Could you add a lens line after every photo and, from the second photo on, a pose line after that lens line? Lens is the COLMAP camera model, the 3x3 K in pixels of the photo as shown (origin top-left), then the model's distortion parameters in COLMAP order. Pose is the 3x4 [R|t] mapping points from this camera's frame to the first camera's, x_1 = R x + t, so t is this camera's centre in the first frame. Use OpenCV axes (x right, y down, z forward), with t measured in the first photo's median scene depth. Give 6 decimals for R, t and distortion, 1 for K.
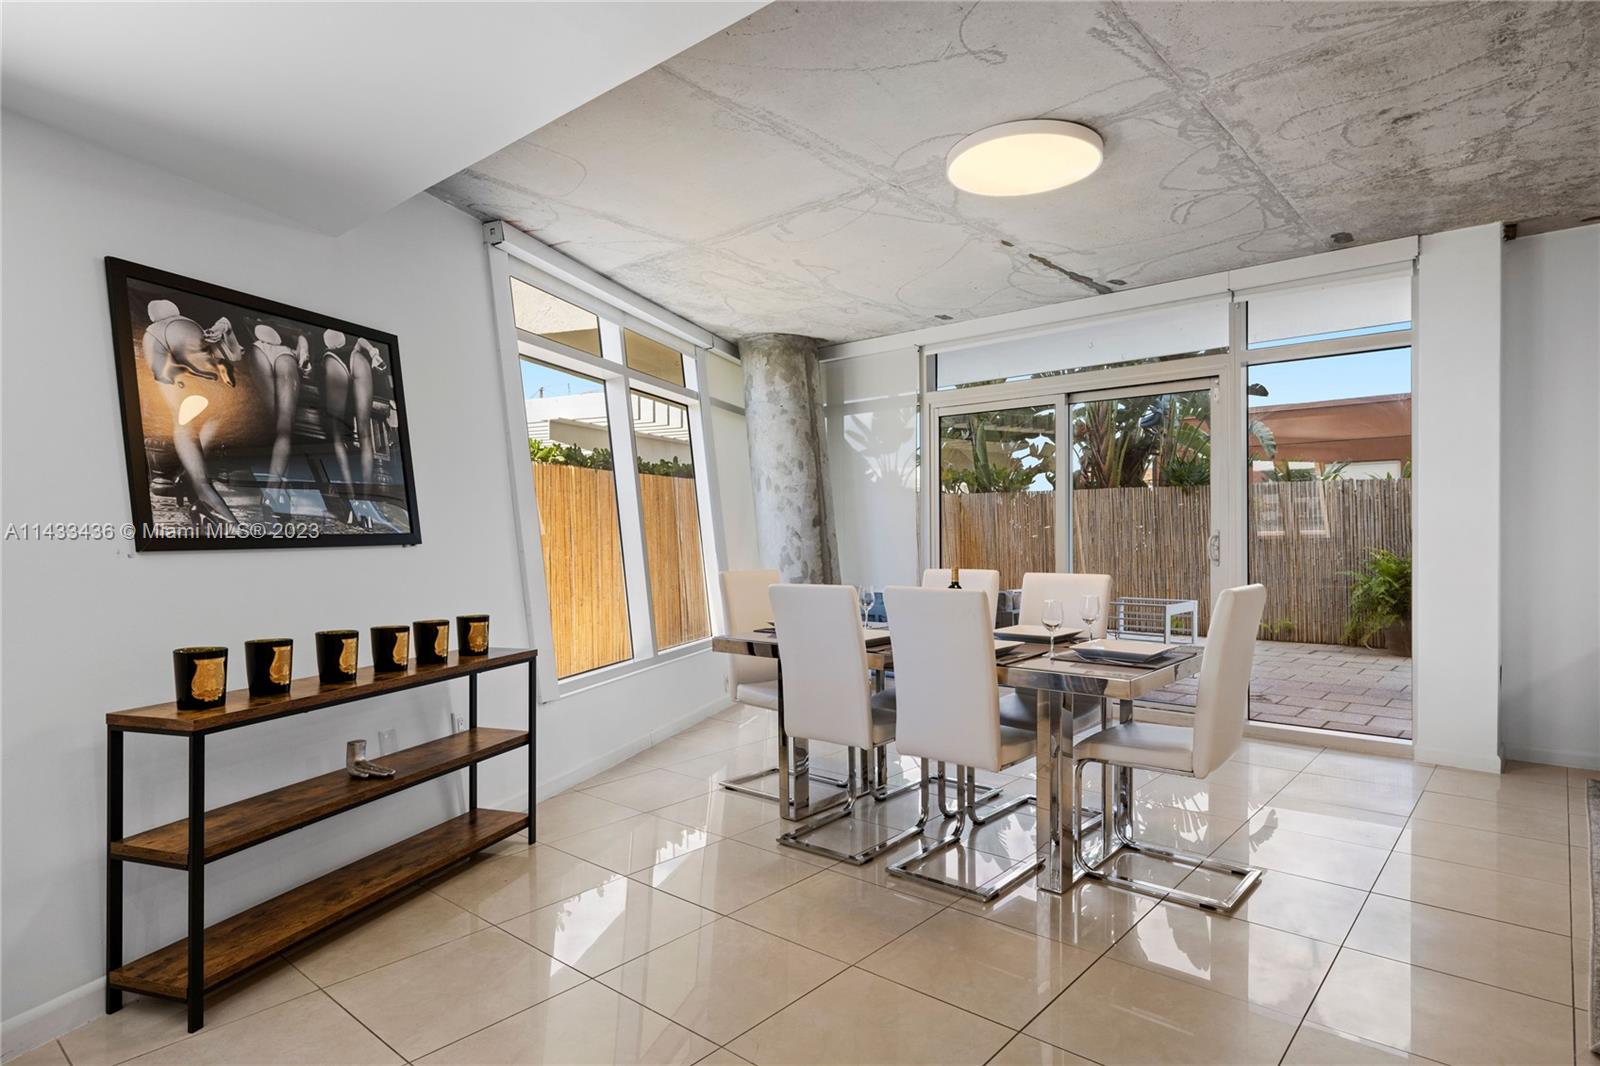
lens RADIAL K [[885.7, 0, 801.3], [0, 885.7, 545.5], [0, 0, 1]] dist [-0.004648, 0.001785]
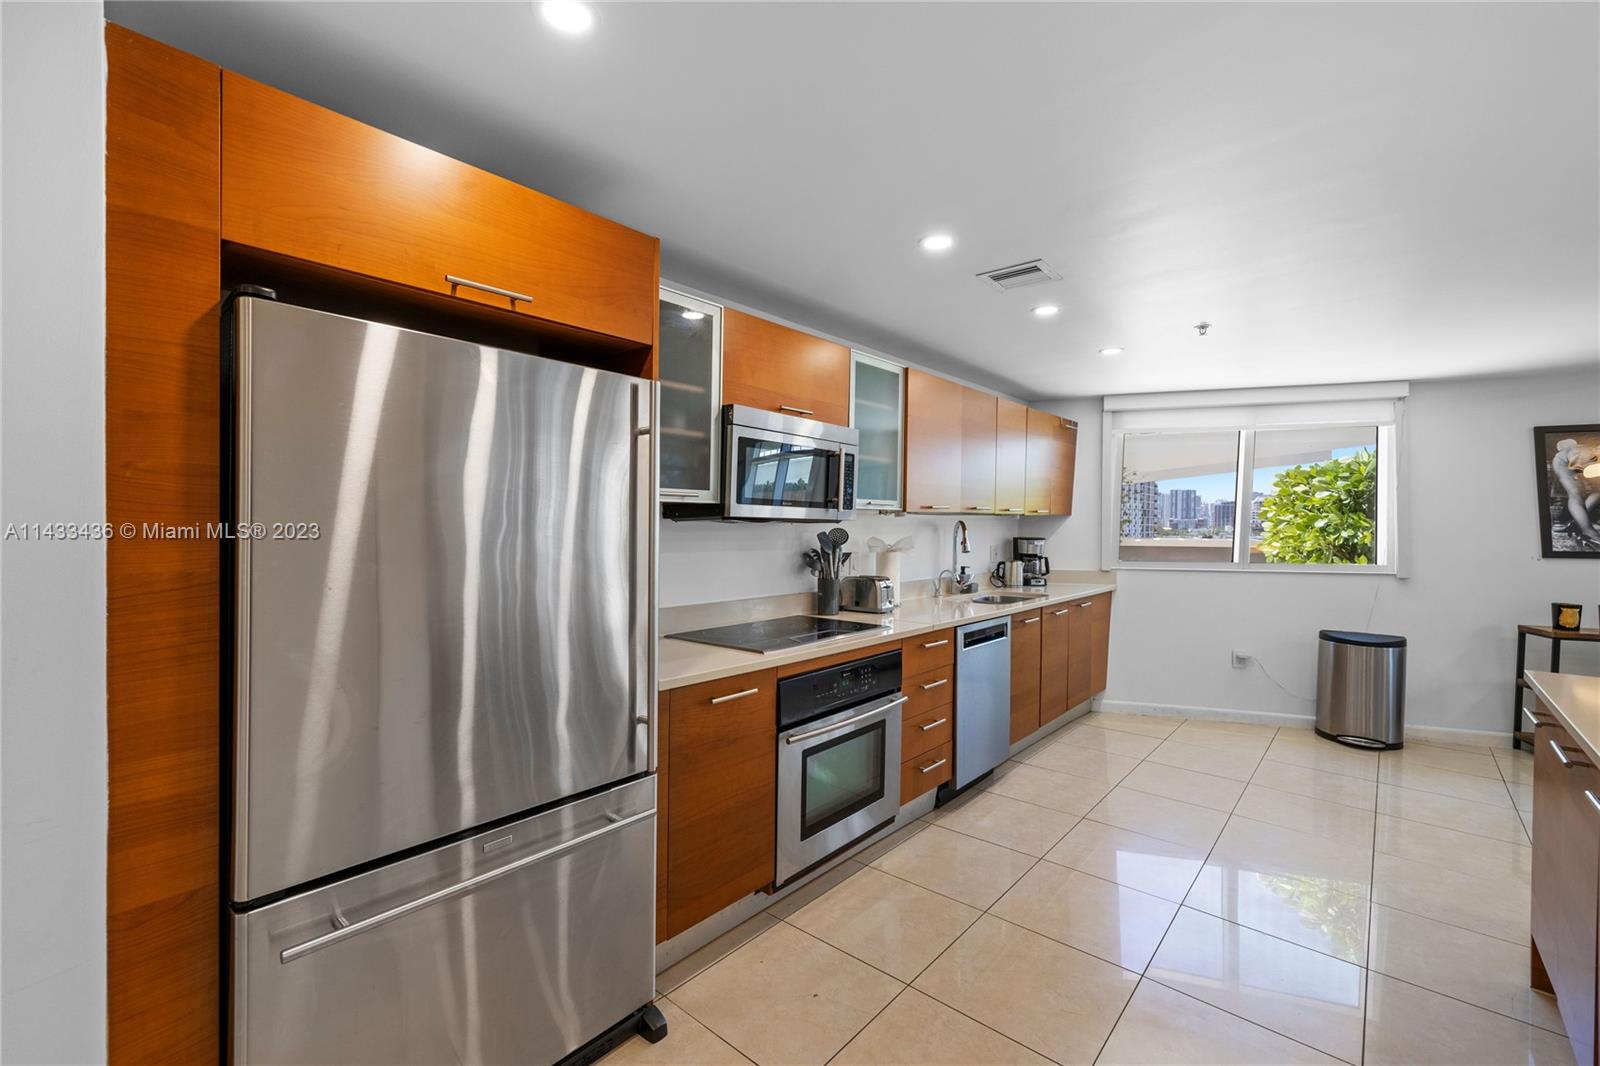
lens RADIAL K [[678.4, 0, 801.5], [0, 678.4, 530.8], [0, 0, 1]] dist [-0.002818, 0.001275]
pose [[-0.017490, 0.022750, -0.999588, 0.583939], [-0.016025, 0.999606, 0.023031, -0.041599], [0.999719, 0.016422, -0.017118, -0.497279]]
